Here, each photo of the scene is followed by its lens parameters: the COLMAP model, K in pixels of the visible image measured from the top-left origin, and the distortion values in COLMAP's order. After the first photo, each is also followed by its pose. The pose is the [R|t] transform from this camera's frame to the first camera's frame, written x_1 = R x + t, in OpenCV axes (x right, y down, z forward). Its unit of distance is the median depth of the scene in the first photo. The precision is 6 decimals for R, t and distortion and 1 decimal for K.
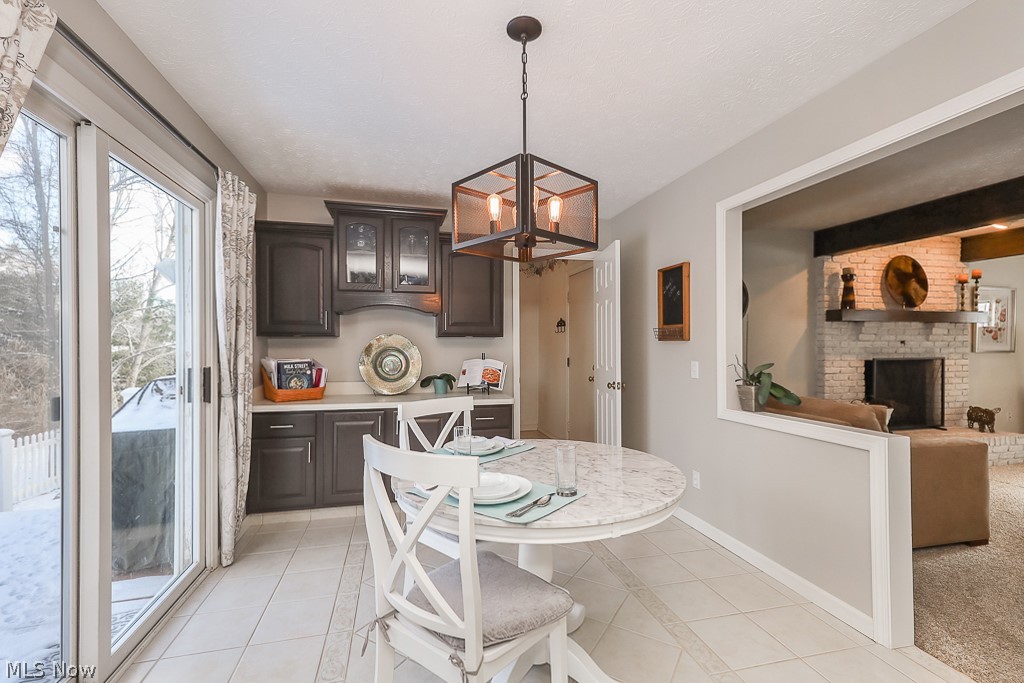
lens RADIAL K [[458.5, 0, 512.0], [0, 458.5, 341.5], [0, 0, 1]] dist [0.016581, -0.000158]
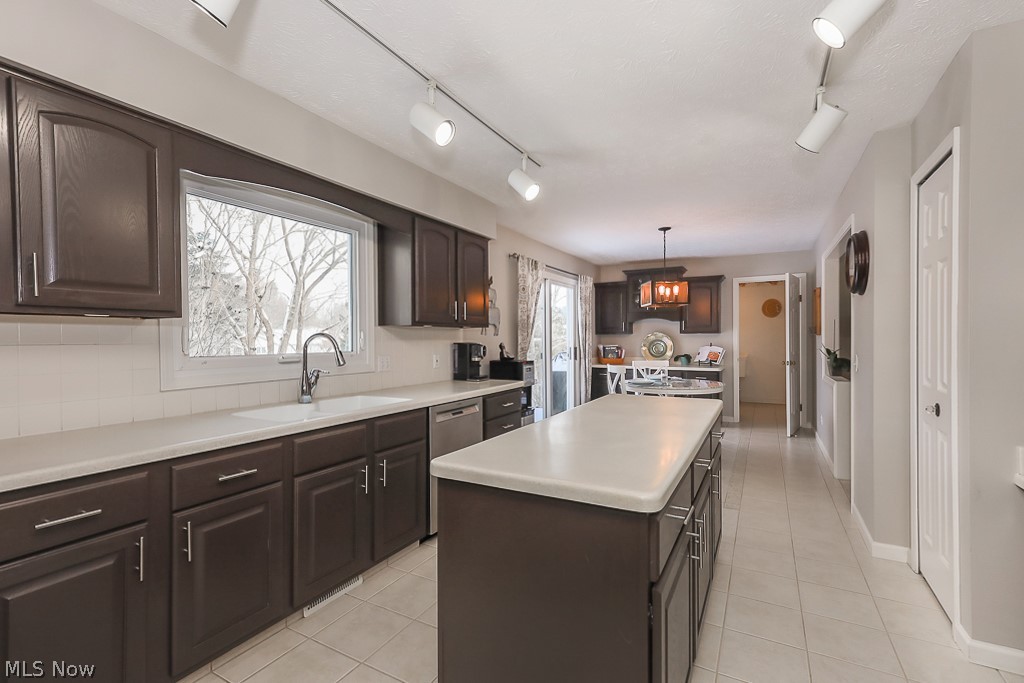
lens RADIAL K [[458.5, 0, 512.0], [0, 458.5, 341.5], [0, 0, 1]] dist [0.016581, -0.000158]
pose [[0.734157, 0.001390, -0.678978, 0.663494], [0.008058, 0.999910, 0.010760, -0.005233], [0.678931, -0.013370, 0.734080, -0.913653]]
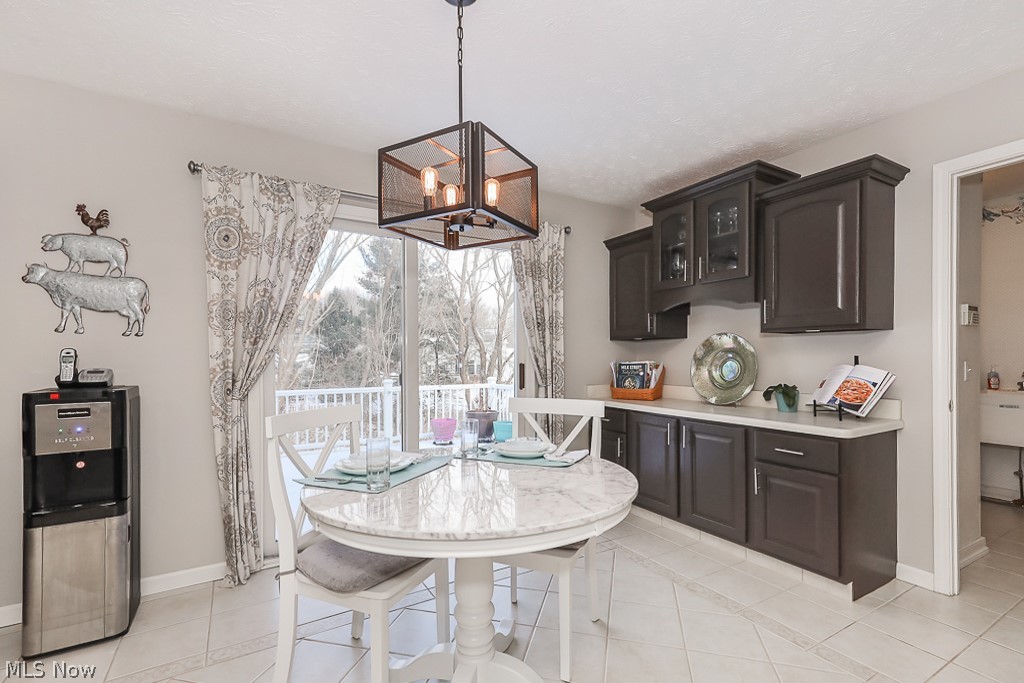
lens RADIAL K [[460.3, 0, 514.8], [0, 460.3, 362.5], [0, 0, 1]] dist [0.001108, 0.000020]
pose [[0.288859, 0.009379, -0.957326, 0.485140], [0.008761, 0.999884, 0.012440, 0.026903], [0.957331, -0.011981, 0.288744, 0.434923]]
